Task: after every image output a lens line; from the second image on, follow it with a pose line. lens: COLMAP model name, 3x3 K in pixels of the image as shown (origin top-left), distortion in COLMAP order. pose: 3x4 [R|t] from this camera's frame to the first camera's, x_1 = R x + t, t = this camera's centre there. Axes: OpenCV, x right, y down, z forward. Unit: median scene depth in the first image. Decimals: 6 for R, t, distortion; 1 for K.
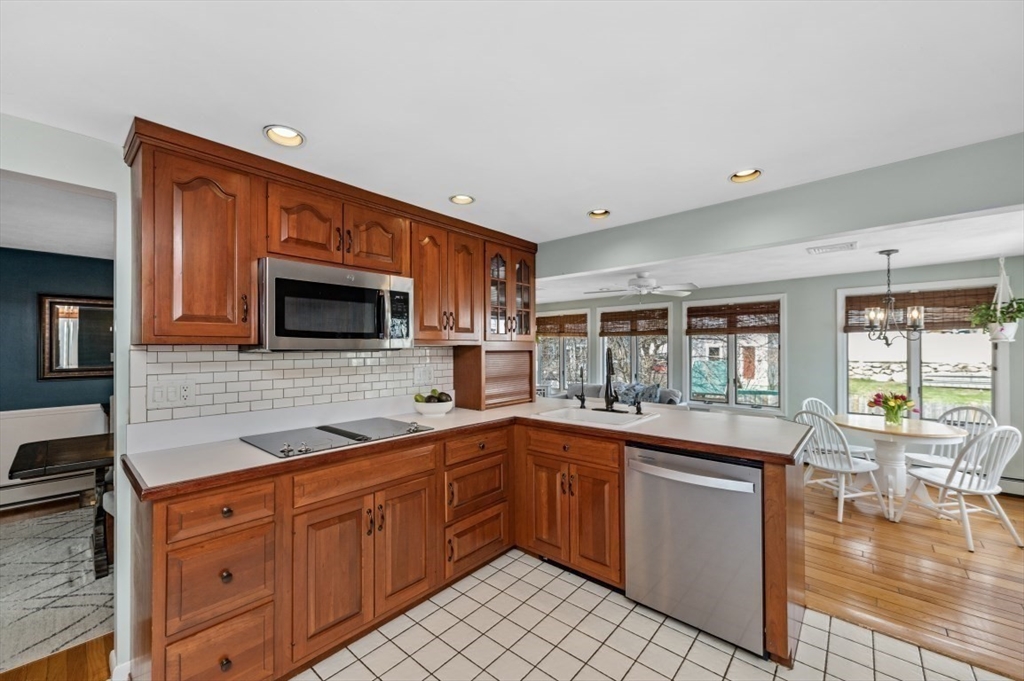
lens RADIAL K [[407.9, 0, 509.4], [0, 407.9, 342.7], [0, 0, 1]] dist [0.005933, -0.001054]
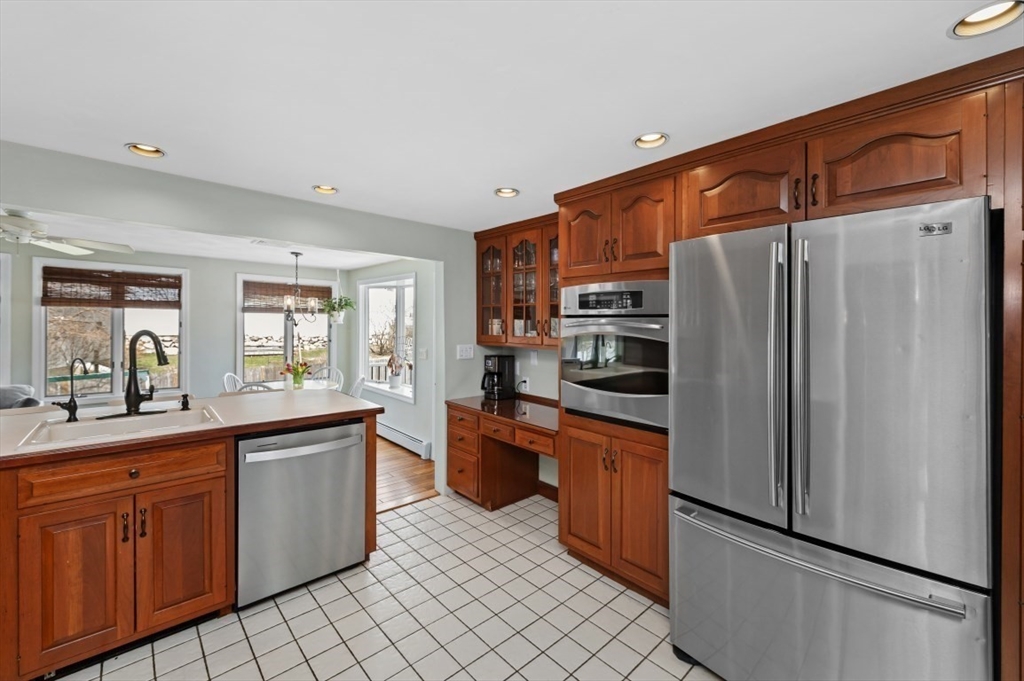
lens RADIAL K [[407.9, 0, 521.7], [0, 407.9, 325.4], [0, 0, 1]] dist [0.005933, -0.001054]
pose [[0.094366, 0.007094, 0.995512, -0.229810], [-0.029405, 0.999558, -0.004335, -0.006658], [-0.995103, -0.028864, 0.094533, 0.125323]]
